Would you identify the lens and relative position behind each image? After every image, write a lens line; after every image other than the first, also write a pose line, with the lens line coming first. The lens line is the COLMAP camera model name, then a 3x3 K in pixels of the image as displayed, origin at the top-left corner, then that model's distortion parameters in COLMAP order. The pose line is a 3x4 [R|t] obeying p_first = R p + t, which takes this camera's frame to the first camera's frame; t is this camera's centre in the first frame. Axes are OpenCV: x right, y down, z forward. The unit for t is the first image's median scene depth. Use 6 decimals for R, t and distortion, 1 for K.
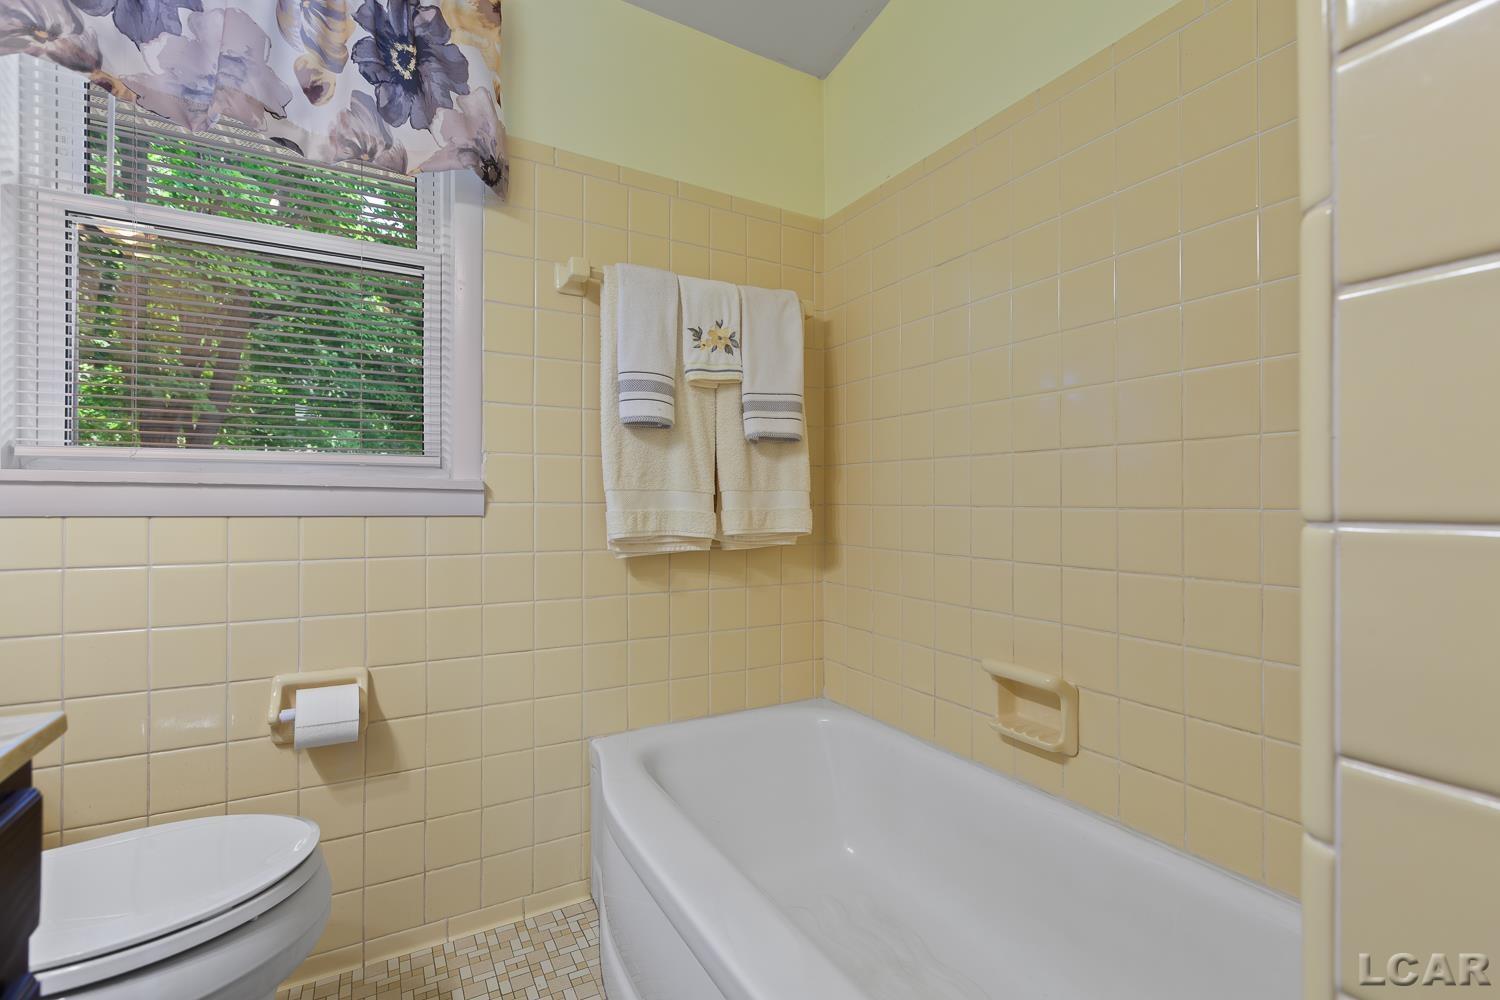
lens RADIAL K [[668.9, 0, 753.9], [0, 668.9, 500.7], [0, 0, 1]] dist [0.003605, -0.001308]
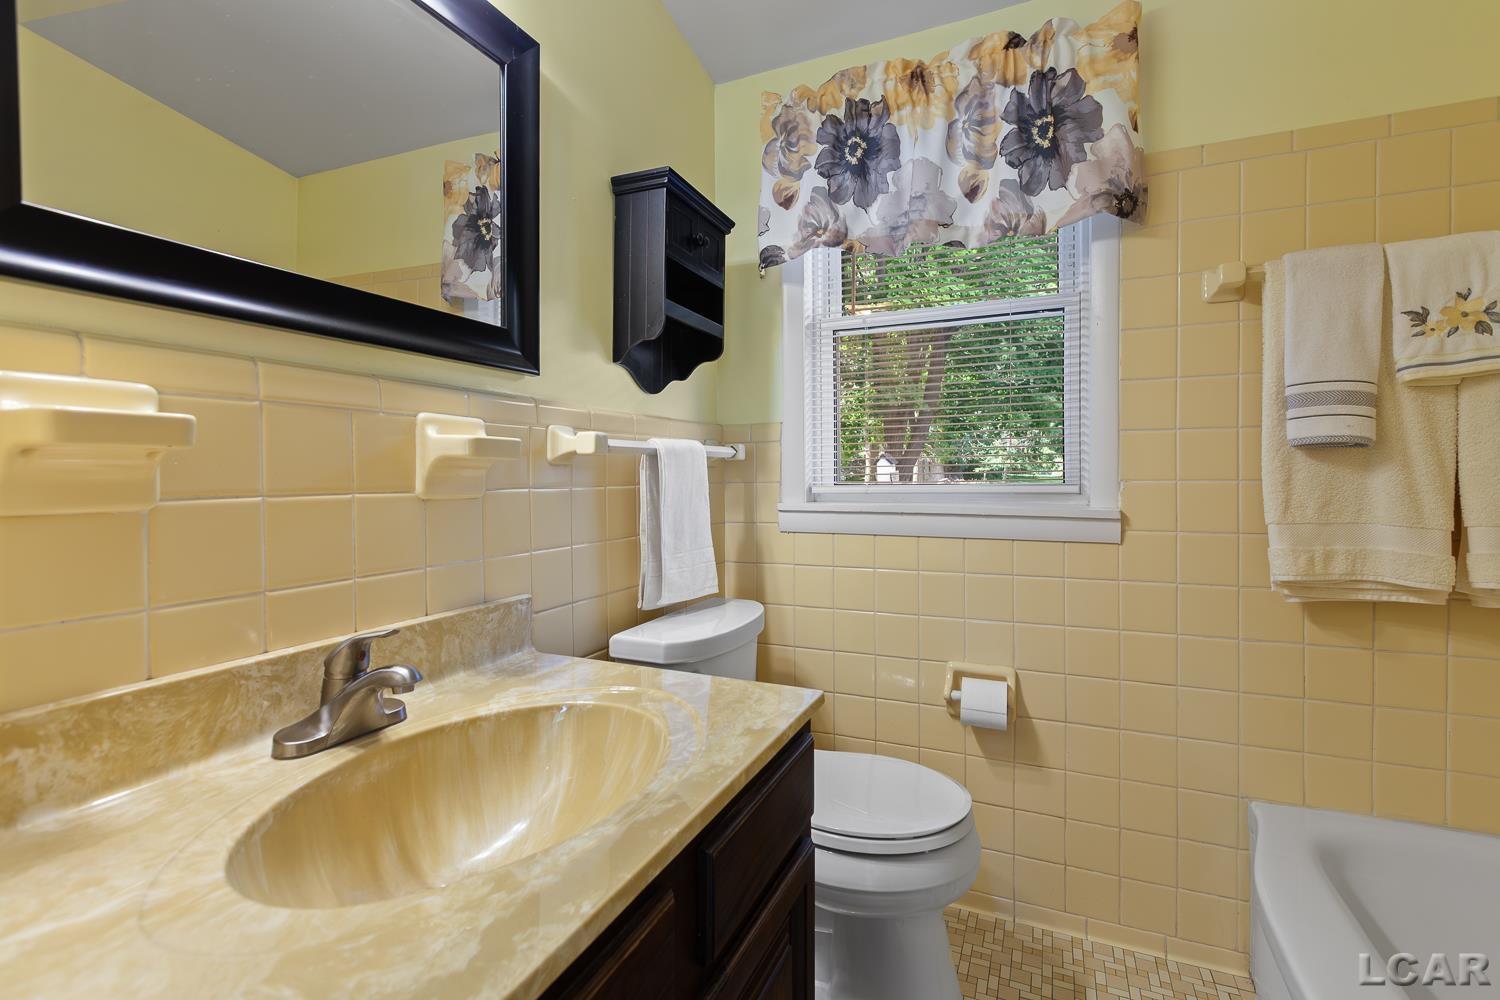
lens RADIAL K [[668.9, 0, 755.4], [0, 668.9, 488.4], [0, 0, 1]] dist [0.003605, -0.001308]
pose [[0.595827, 0.005832, -0.803092, 0.084464], [0.010456, 0.999833, 0.015019, -0.084945], [0.803045, -0.017346, 0.595666, -0.051735]]
